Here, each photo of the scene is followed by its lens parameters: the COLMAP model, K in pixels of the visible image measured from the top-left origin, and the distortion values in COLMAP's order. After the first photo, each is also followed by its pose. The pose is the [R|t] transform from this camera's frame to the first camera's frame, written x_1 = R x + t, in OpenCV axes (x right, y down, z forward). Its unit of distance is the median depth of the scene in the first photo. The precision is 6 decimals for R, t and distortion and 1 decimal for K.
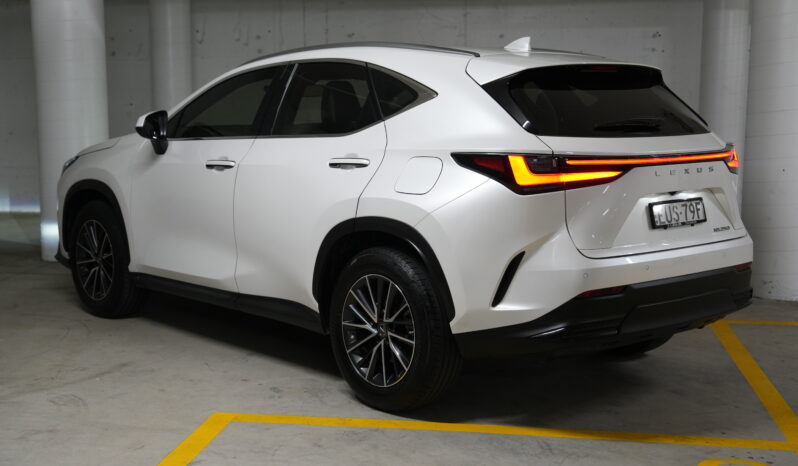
lens RADIAL K [[1130.8, 0, 399.5], [0, 1130.8, 251.8], [0, 0, 1]] dist [0.245933, -0.014739]
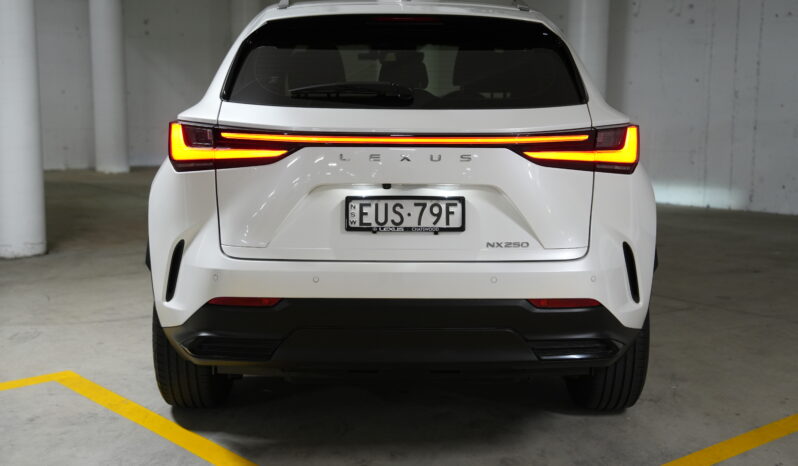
lens RADIAL K [[1073.7, 0, 399.0], [0, 1073.7, 233.0], [0, 0, 1]] dist [0.104904, 0.010404]
pose [[0.741839, 0.102546, -0.662691, 0.693722], [-0.099419, 0.994136, 0.042541, -0.050355], [0.663167, 0.034326, 0.747684, 0.478117]]
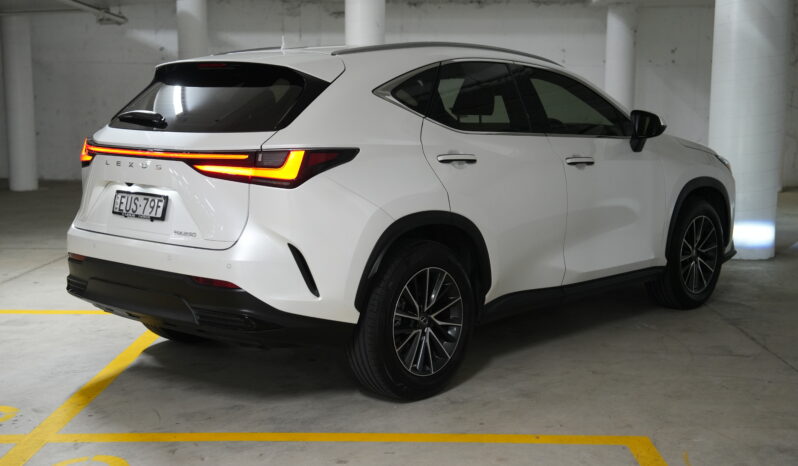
lens RADIAL K [[1073.7, 0, 399.0], [0, 1073.7, 233.0], [0, 0, 1]] dist [0.104904, 0.010404]
pose [[0.099891, 0.131174, -0.986314, 1.220537], [-0.146666, 0.982385, 0.115797, -0.155078], [0.984129, 0.133092, 0.117370, 1.111183]]
